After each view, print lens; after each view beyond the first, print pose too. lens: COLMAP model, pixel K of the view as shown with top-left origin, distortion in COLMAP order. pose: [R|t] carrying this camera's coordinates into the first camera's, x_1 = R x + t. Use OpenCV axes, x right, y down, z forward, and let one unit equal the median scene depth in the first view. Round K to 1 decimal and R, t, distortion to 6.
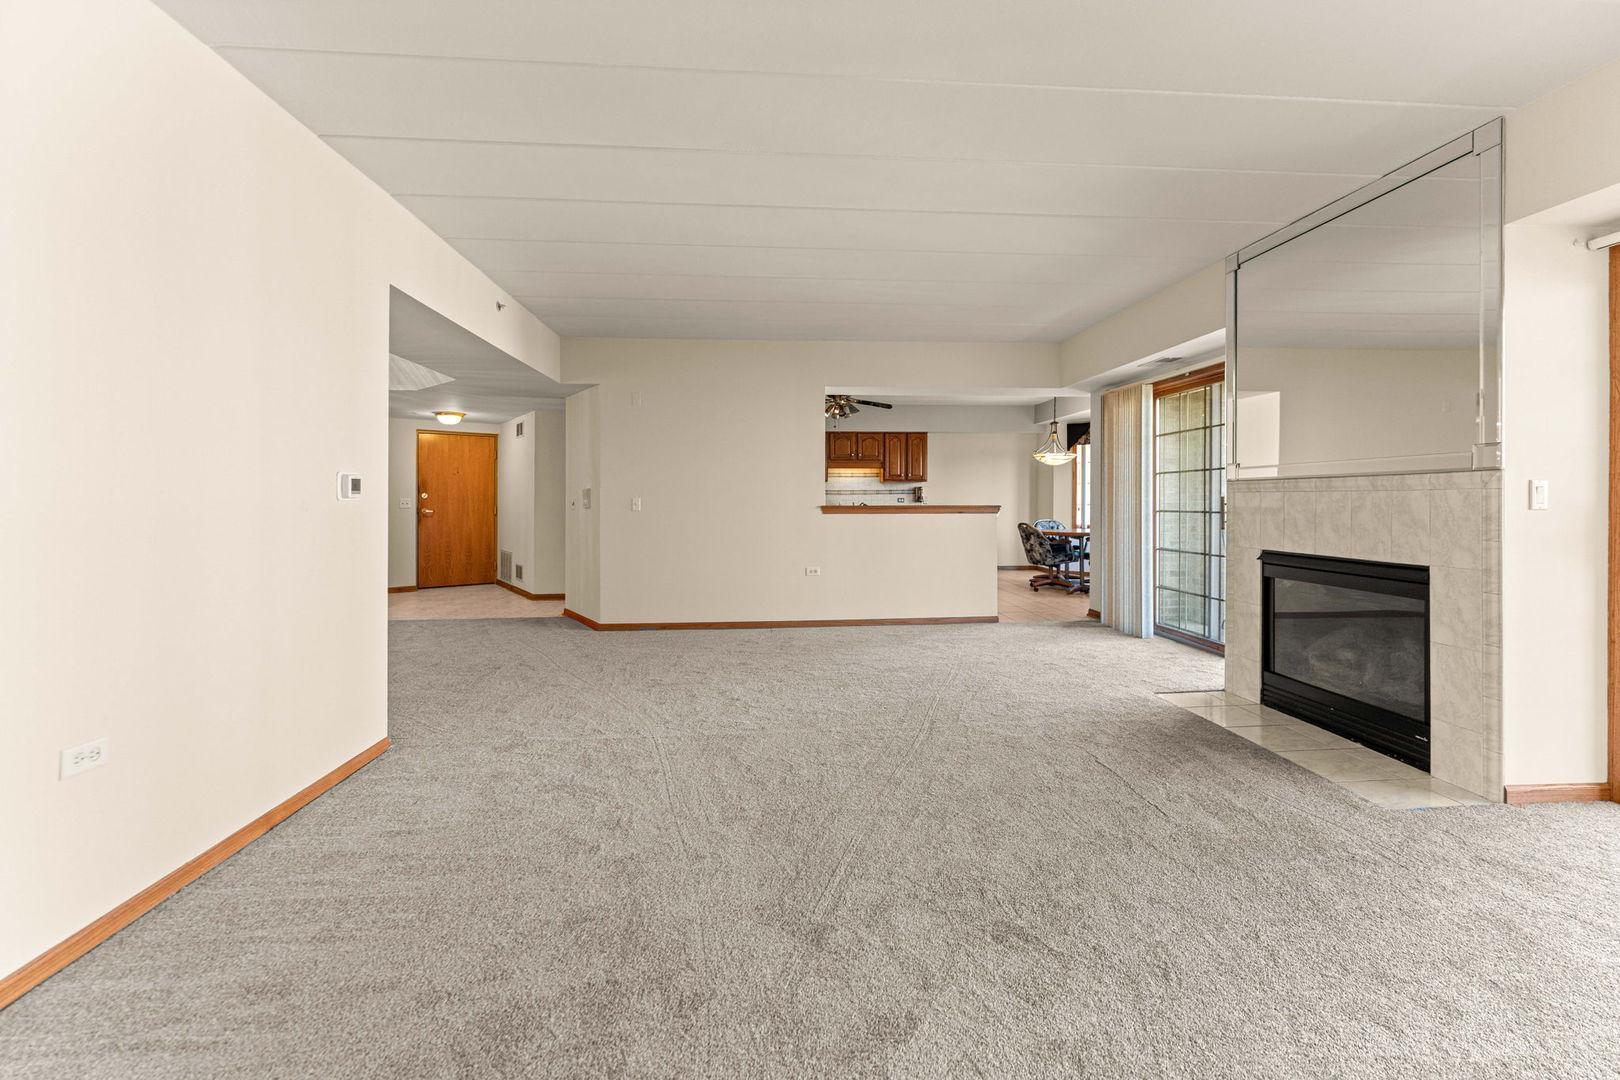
lens RADIAL K [[653.3, 0, 807.7], [0, 653.3, 499.0], [0, 0, 1]] dist [-0.001684, -0.000324]
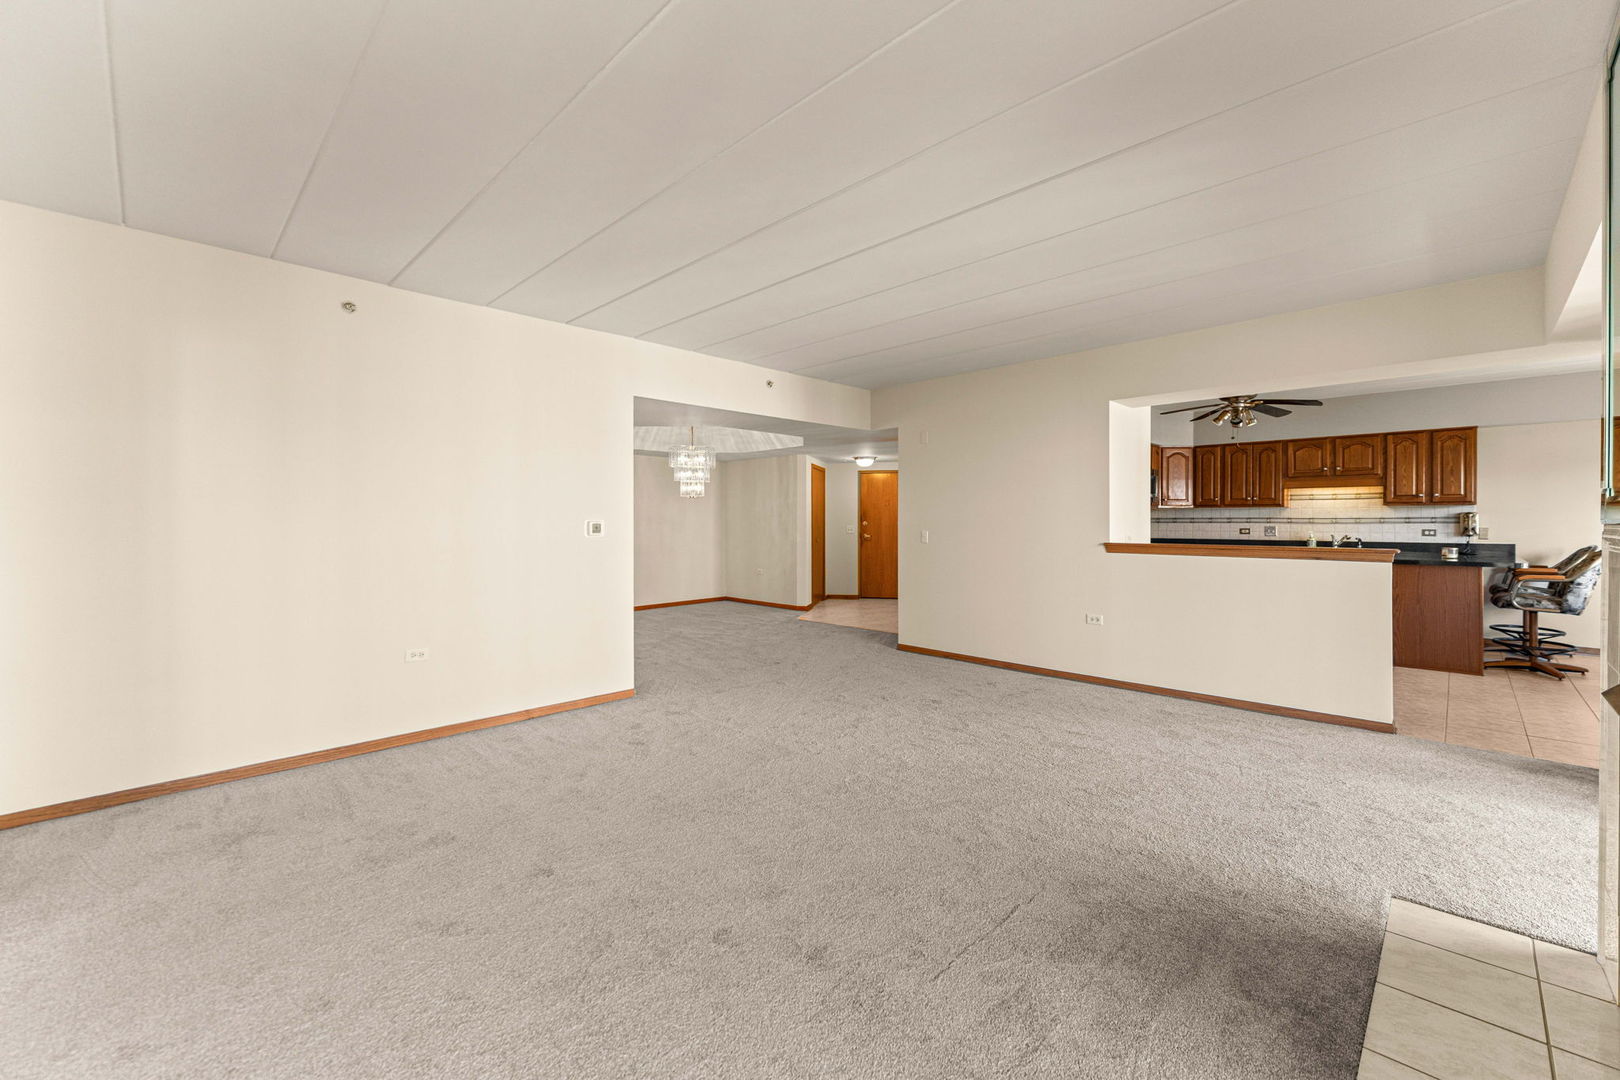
lens RADIAL K [[652.2, 0, 809.3], [0, 652.2, 523.7], [0, 0, 1]] dist [-0.000698, -0.000423]
pose [[0.651044, 0.006702, -0.759010, 0.286822], [-0.001054, 0.999968, 0.007926, -0.014252], [0.759039, -0.004360, 0.651031, 0.111772]]
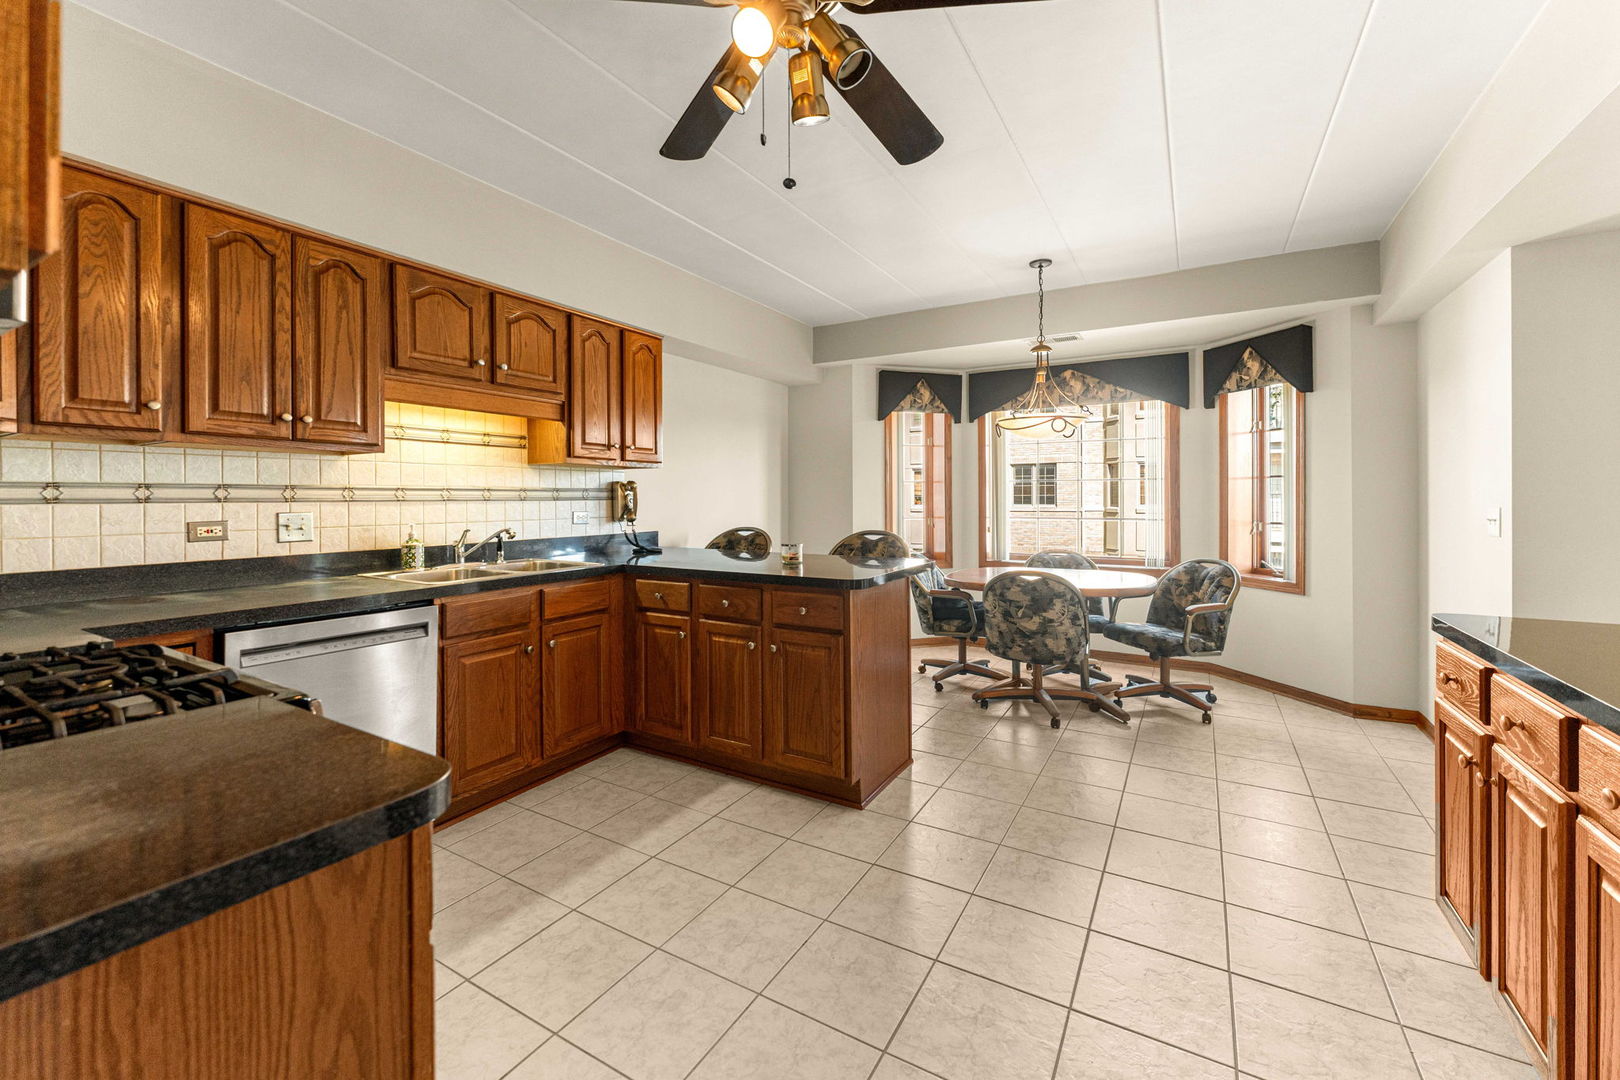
lens RADIAL K [[653.3, 0, 807.7], [0, 653.3, 499.0], [0, 0, 1]] dist [-0.001684, -0.000324]
pose [[0.582108, -0.001808, 0.813110, -0.092454], [0.001948, 0.999998, 0.000829, -0.009968], [-0.813109, 0.001101, 0.582110, 0.844354]]
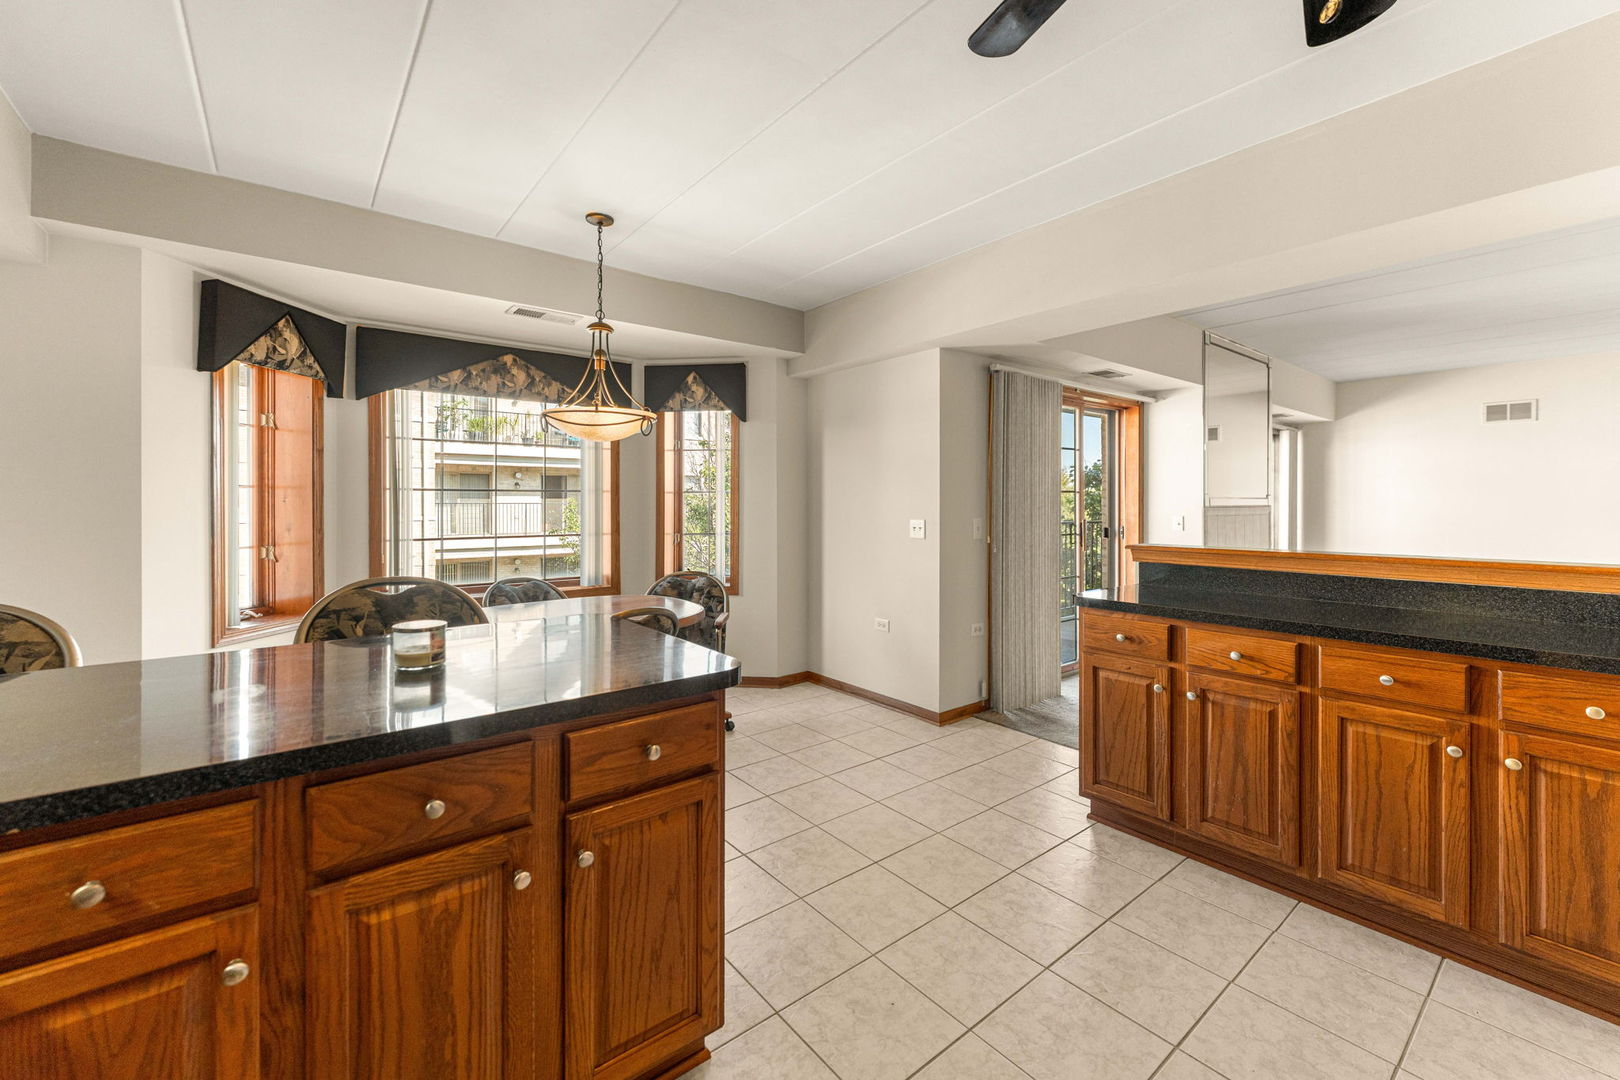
lens RADIAL K [[653.3, 0, 807.7], [0, 653.3, 499.0], [0, 0, 1]] dist [-0.001684, -0.000324]
pose [[-0.547672, 0.007758, 0.836657, 0.005683], [0.001370, 0.999964, -0.008376, -0.015294], [-0.836692, -0.003441, -0.547663, 1.076657]]
